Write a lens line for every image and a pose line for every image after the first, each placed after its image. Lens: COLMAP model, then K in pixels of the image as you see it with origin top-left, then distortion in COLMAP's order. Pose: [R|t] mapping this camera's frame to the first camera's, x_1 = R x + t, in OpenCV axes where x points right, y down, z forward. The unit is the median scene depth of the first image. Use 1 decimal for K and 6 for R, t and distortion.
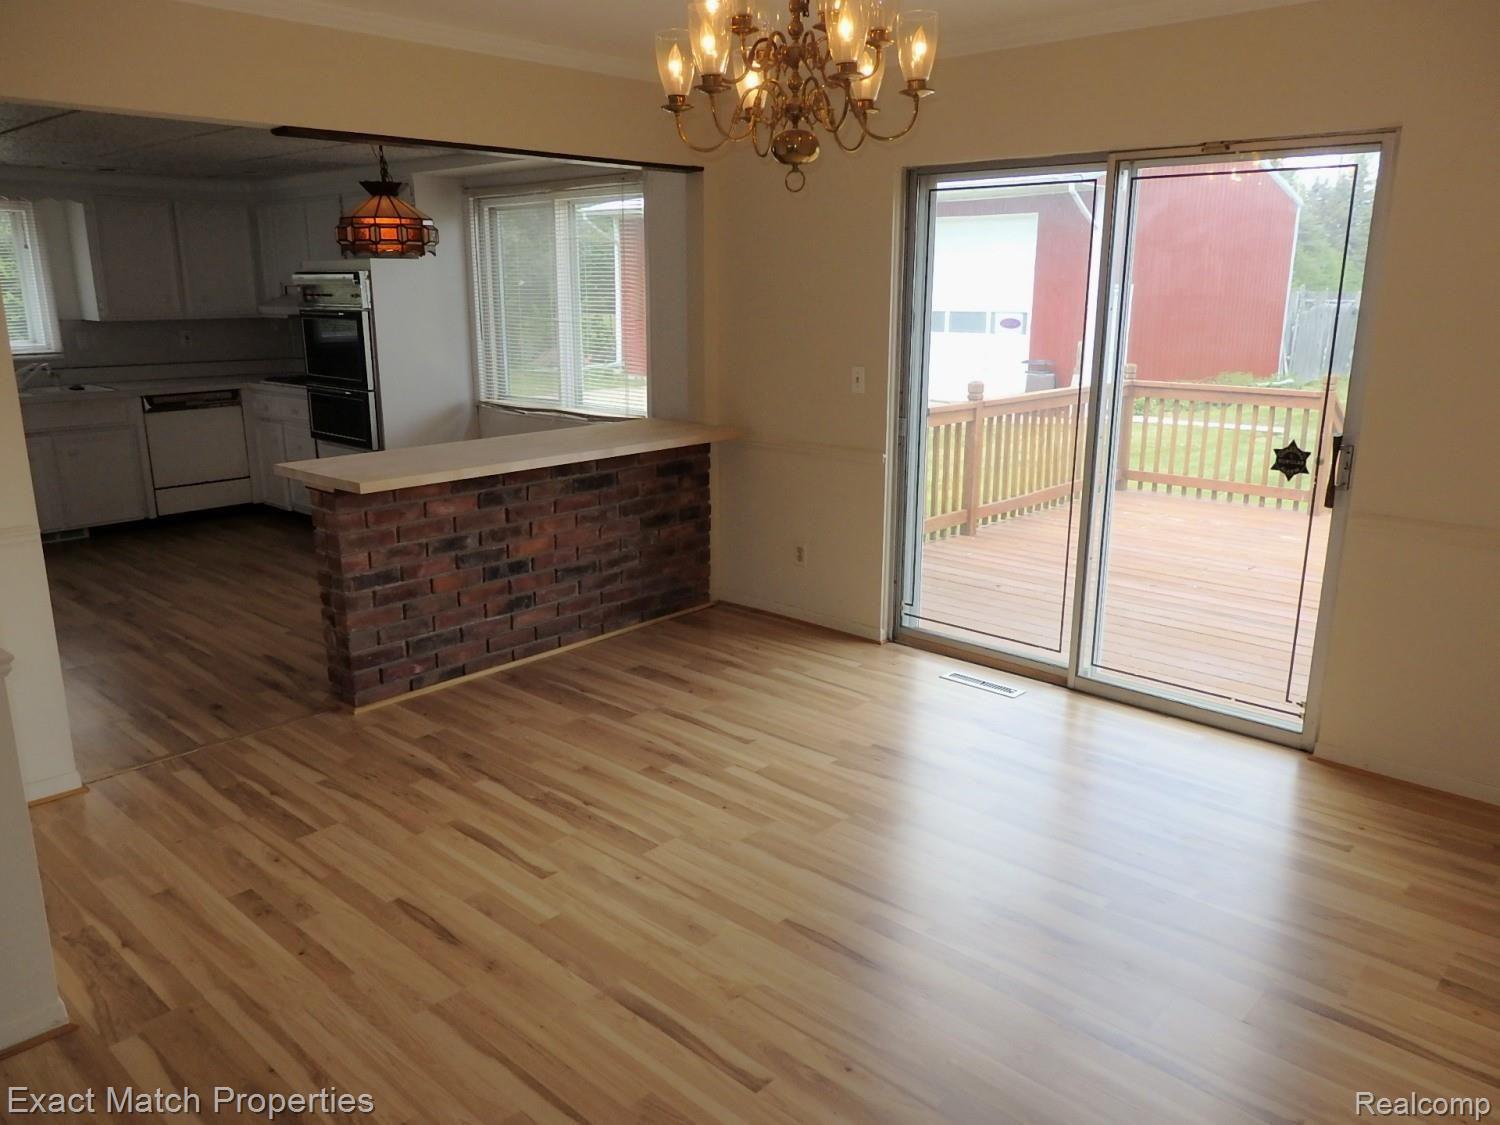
lens RADIAL K [[1113.3, 0, 759.4], [0, 1113.3, 566.1], [0, 0, 1]] dist [-0.000715, 0.008642]
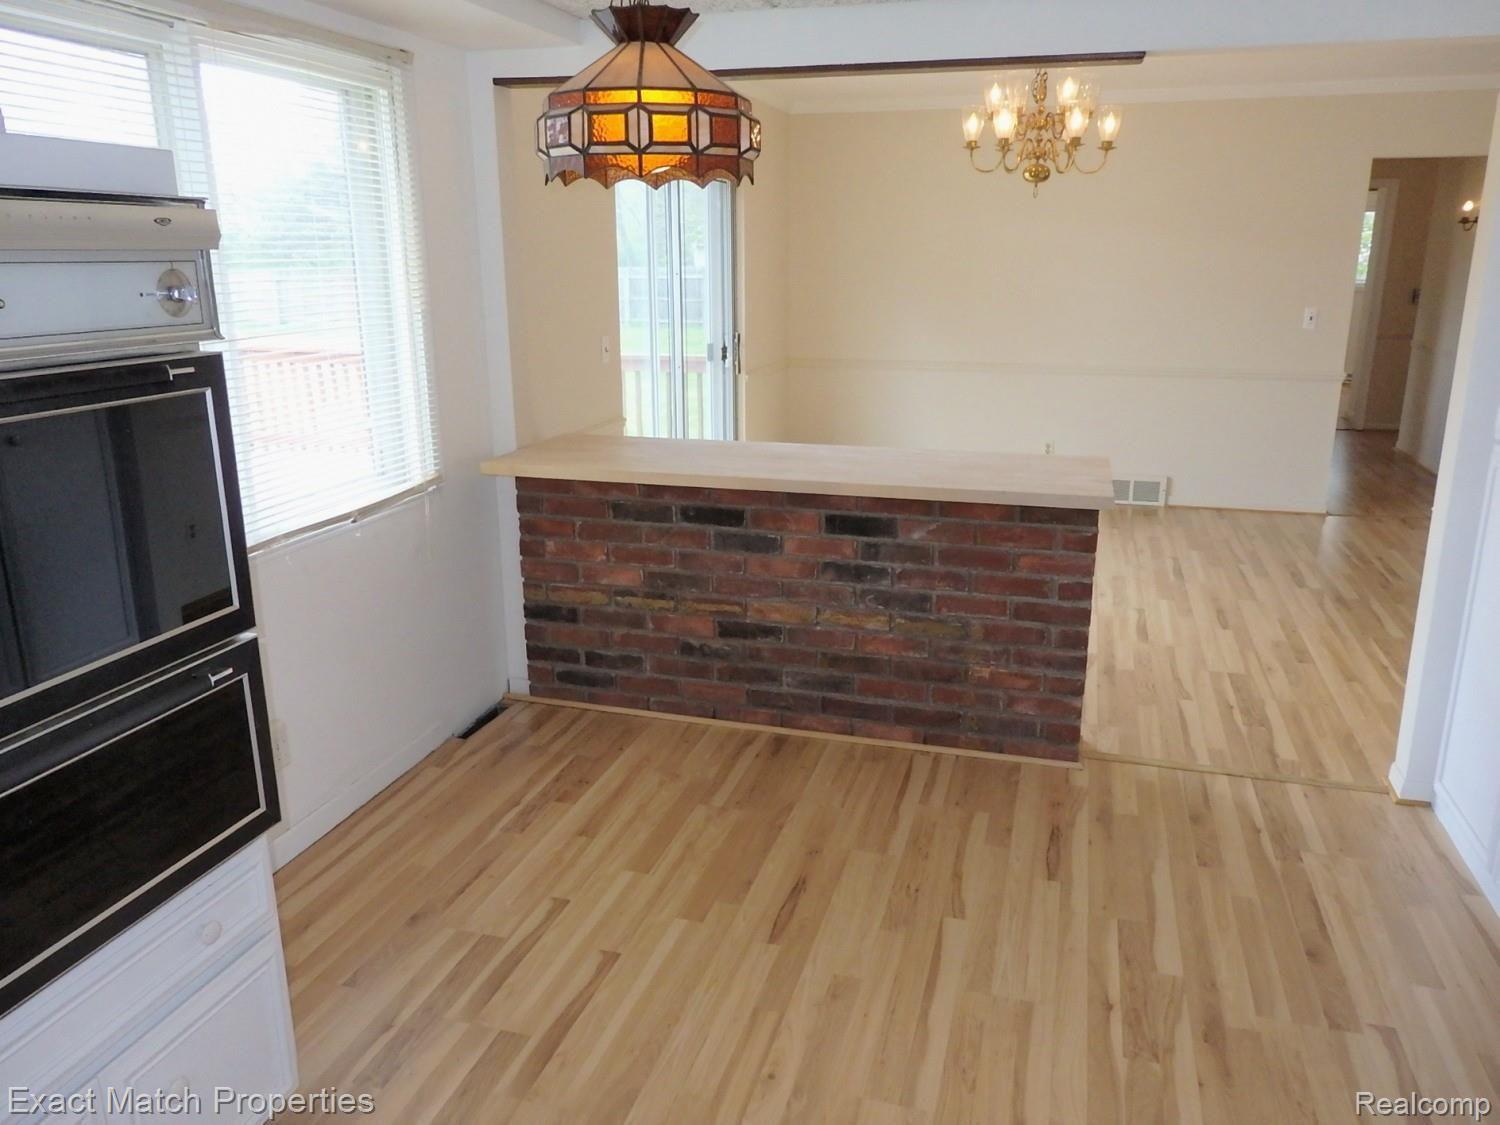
lens RADIAL K [[1113.3, 0, 754.3], [0, 1113.3, 561.2], [0, 0, 1]] dist [-0.000715, 0.008642]
pose [[-0.444733, -0.241449, 0.862505, -1.394724], [0.216767, 0.905336, 0.365210, -0.534106], [-0.869037, 0.349384, -0.350295, 2.124117]]
